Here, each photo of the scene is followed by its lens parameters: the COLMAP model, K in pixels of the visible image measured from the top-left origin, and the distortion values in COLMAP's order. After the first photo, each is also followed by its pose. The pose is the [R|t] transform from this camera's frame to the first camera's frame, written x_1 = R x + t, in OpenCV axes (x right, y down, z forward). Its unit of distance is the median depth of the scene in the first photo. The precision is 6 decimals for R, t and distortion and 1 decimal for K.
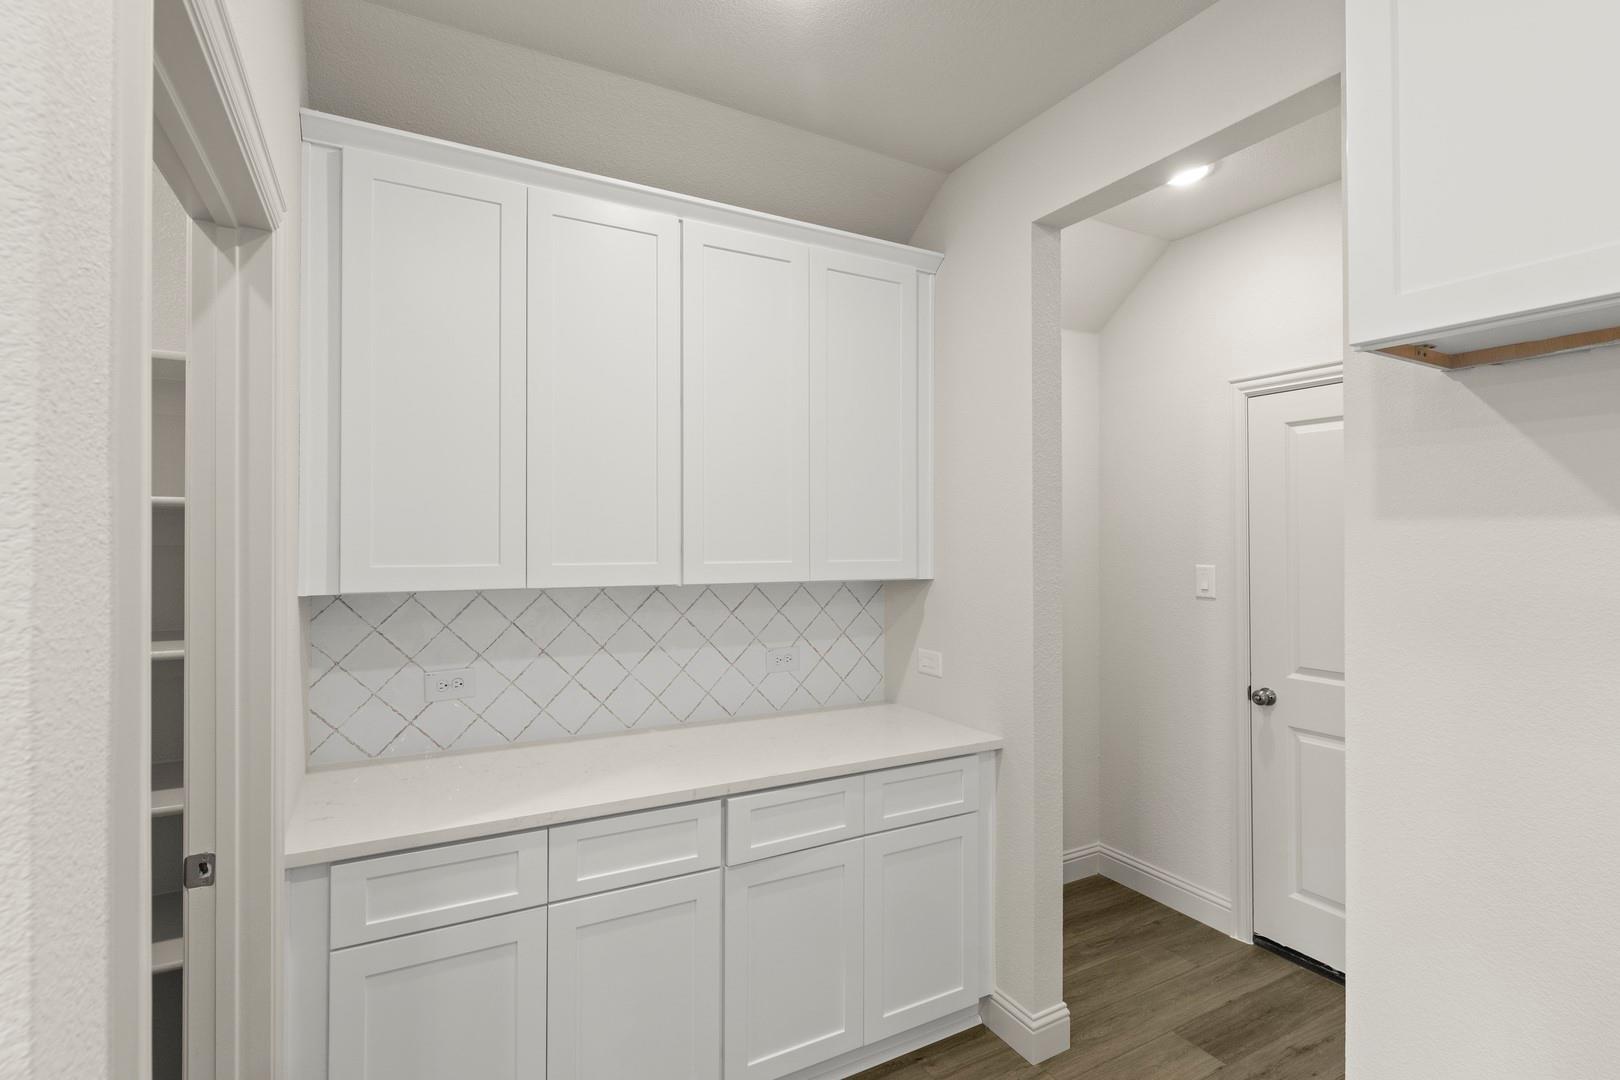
lens RADIAL K [[770.4, 0, 802.3], [0, 770.4, 513.9], [0, 0, 1]] dist [0.001725, 0.000139]
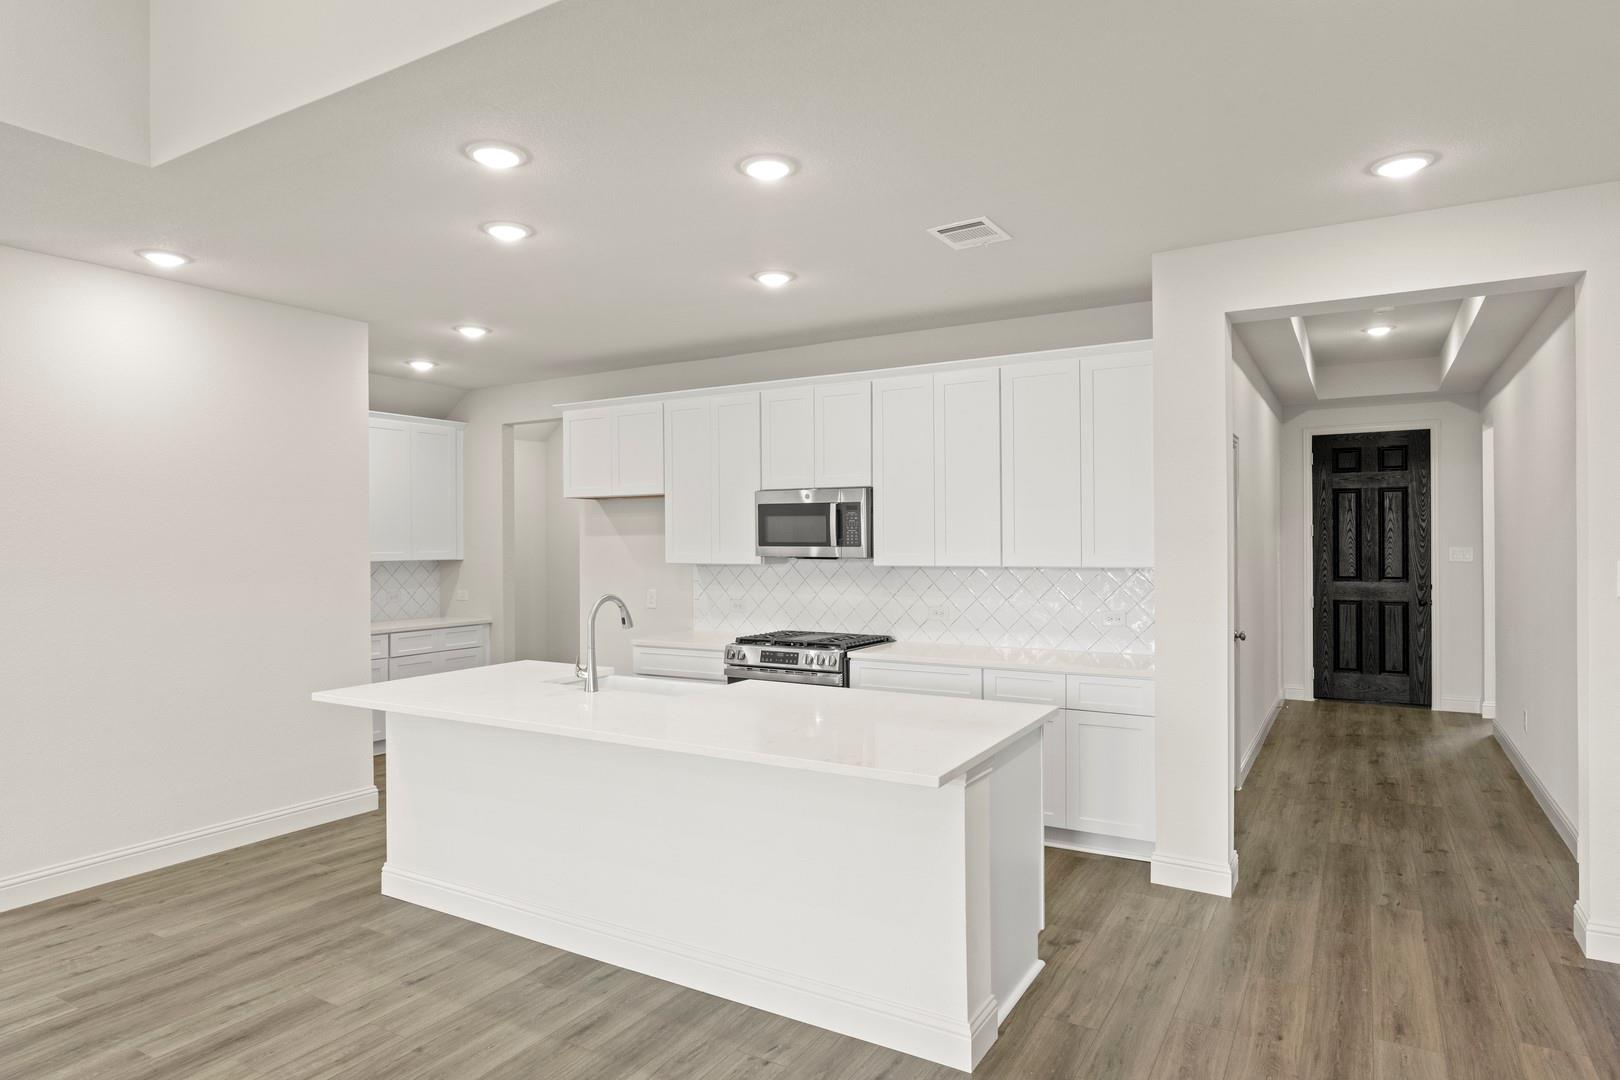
lens RADIAL K [[966.6, 0, 810.0], [0, 966.6, 540.0], [0, 0, 1]] dist [-0.001292, -0.000751]
pose [[0.866447, -0.008179, 0.499203, -0.376129], [-0.006359, 0.999604, 0.027414, -0.061323], [-0.499229, -0.026927, 0.866051, -2.030537]]
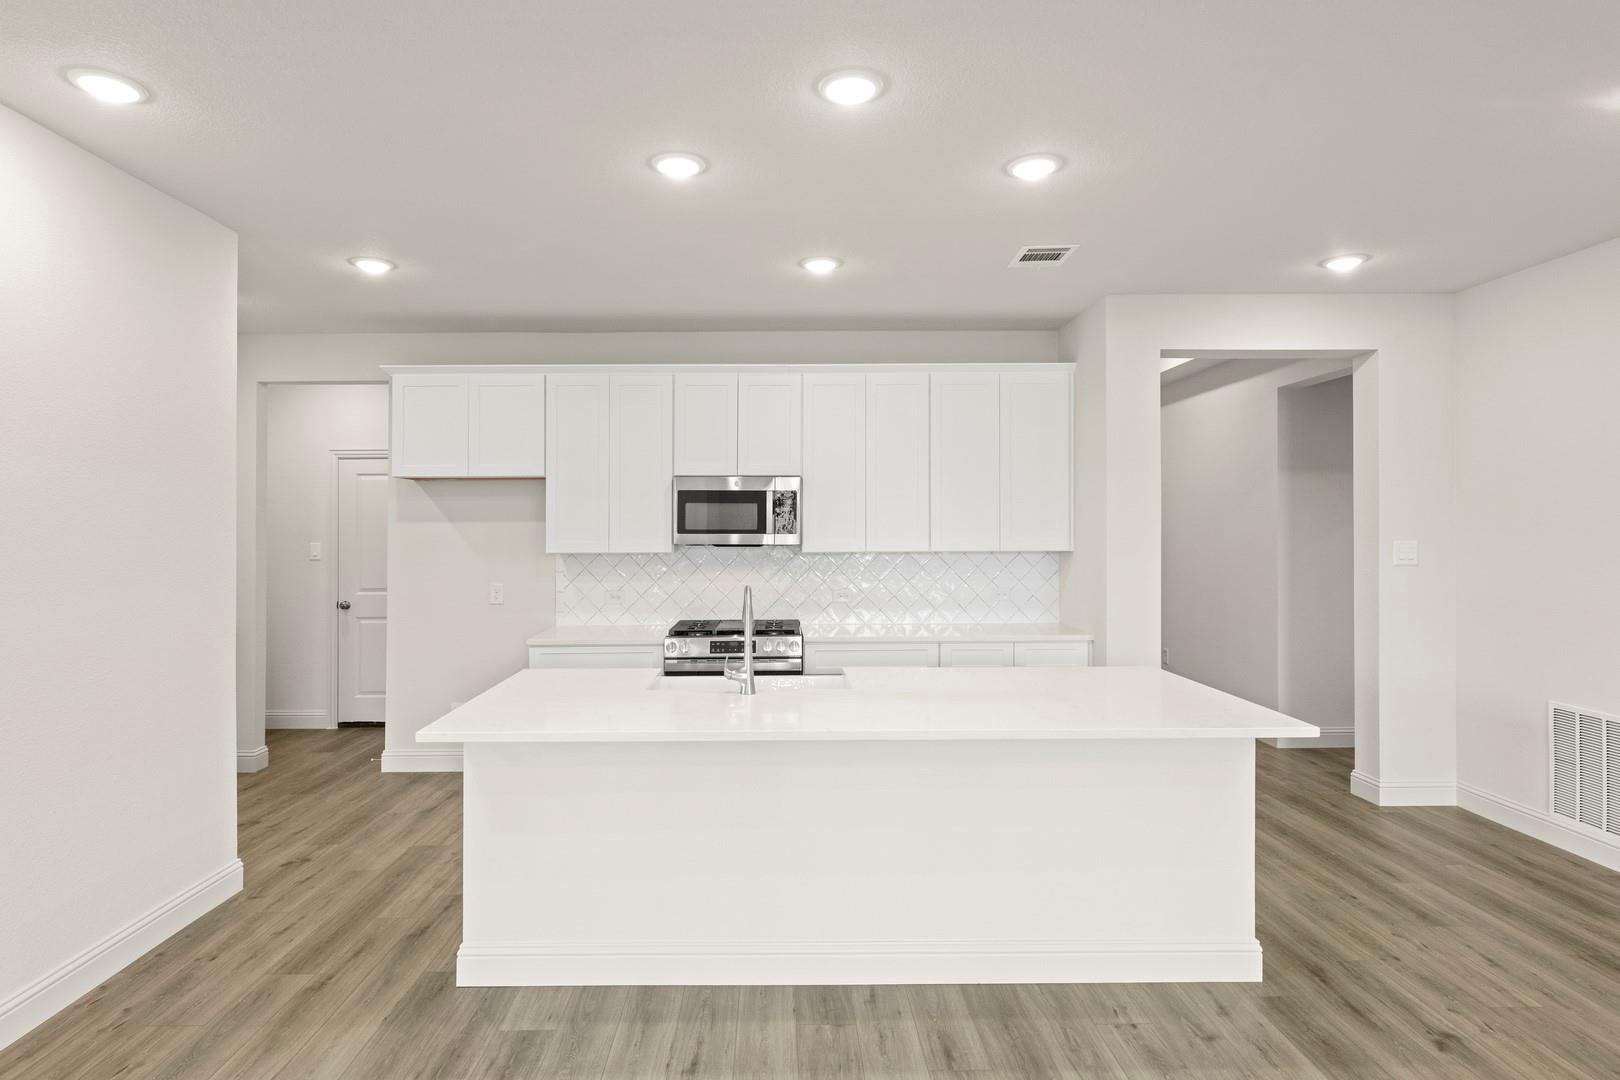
lens RADIAL K [[893.1, 0, 801.6], [0, 893.1, 520.5], [0, 0, 1]] dist [-0.001675, -0.000570]
pose [[0.470241, 0.000177, 0.882538, -0.971290], [-0.020378, 0.999736, 0.010657, -0.042194], [-0.882303, -0.022995, 0.470120, -1.243822]]
